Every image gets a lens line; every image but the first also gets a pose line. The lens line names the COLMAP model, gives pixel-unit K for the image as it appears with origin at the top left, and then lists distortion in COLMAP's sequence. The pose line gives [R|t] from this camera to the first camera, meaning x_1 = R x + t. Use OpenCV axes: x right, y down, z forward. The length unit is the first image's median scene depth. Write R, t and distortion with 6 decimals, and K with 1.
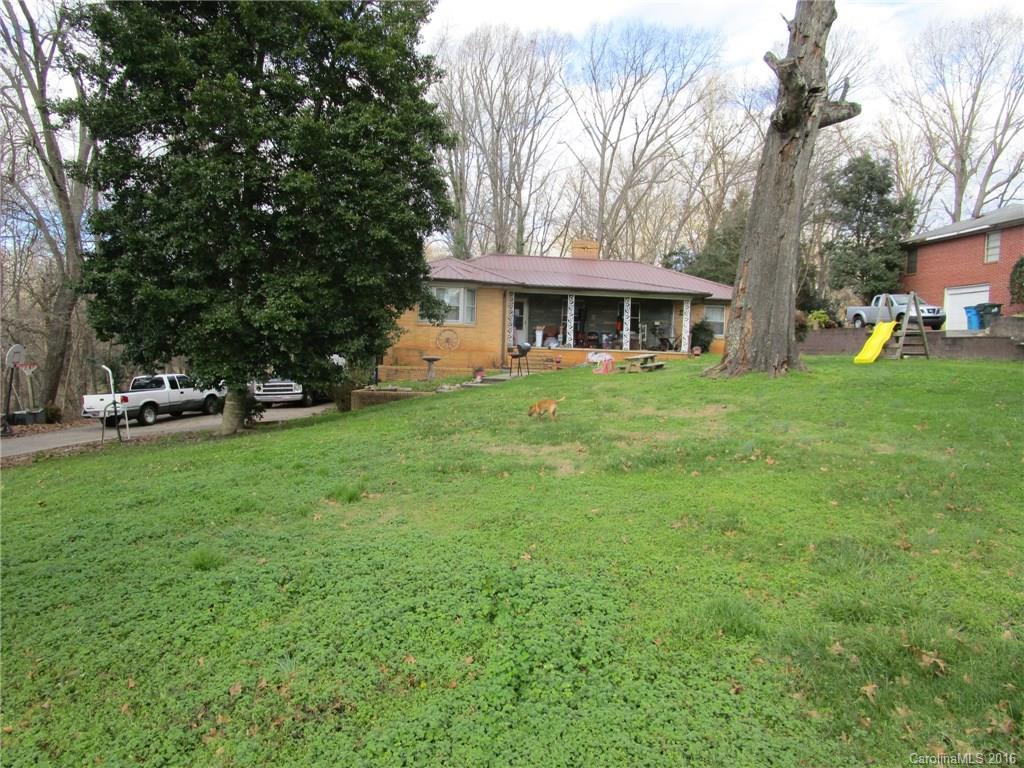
lens RADIAL K [[769.3, 0, 512.0], [0, 769.3, 384.0], [0, 0, 1]] dist [-0.030108, 0.000101]
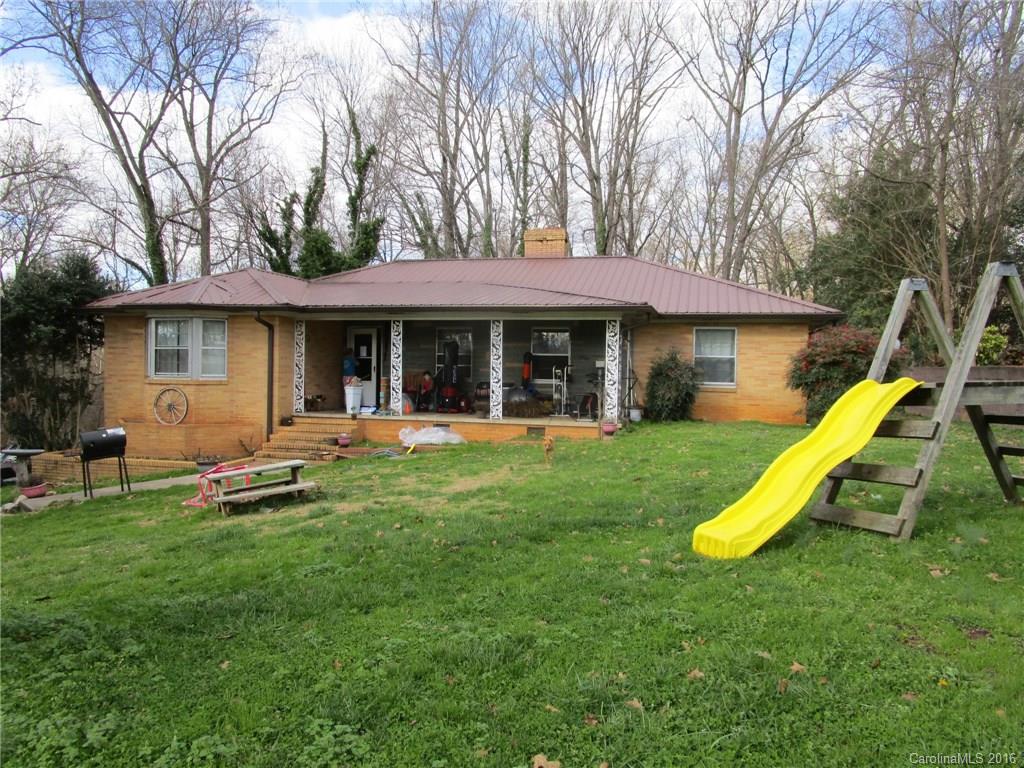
lens RADIAL K [[769.3, 0, 512.0], [0, 769.3, 384.0], [0, 0, 1]] dist [-0.030108, 0.000101]
pose [[0.945925, -0.014364, -0.324067, 0.324065], [0.005814, 0.999609, -0.027336, -0.052420], [0.324333, 0.023973, 0.945639, 0.484351]]
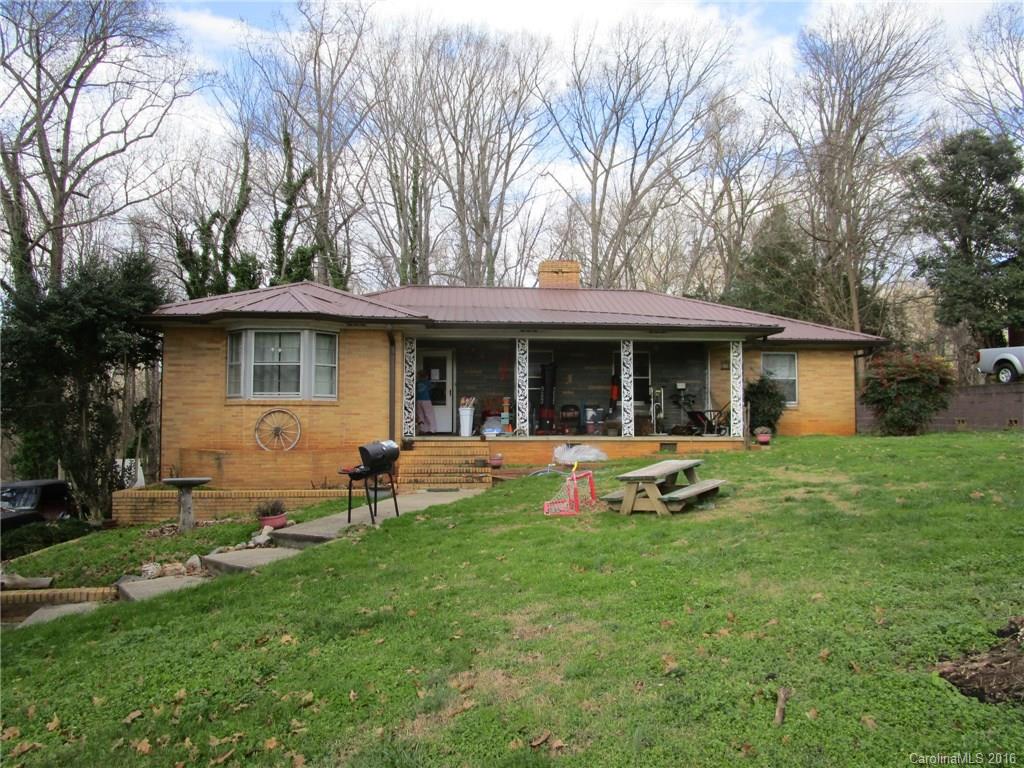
lens RADIAL K [[760.6, 0, 512.0], [0, 760.6, 384.0], [0, 0, 1]] dist [-0.002887, -0.000565]
pose [[0.999358, -0.033601, -0.012416, 0.073012], [0.032366, 0.995508, -0.088972, -0.035348], [0.015350, 0.088513, 0.995957, 0.452615]]
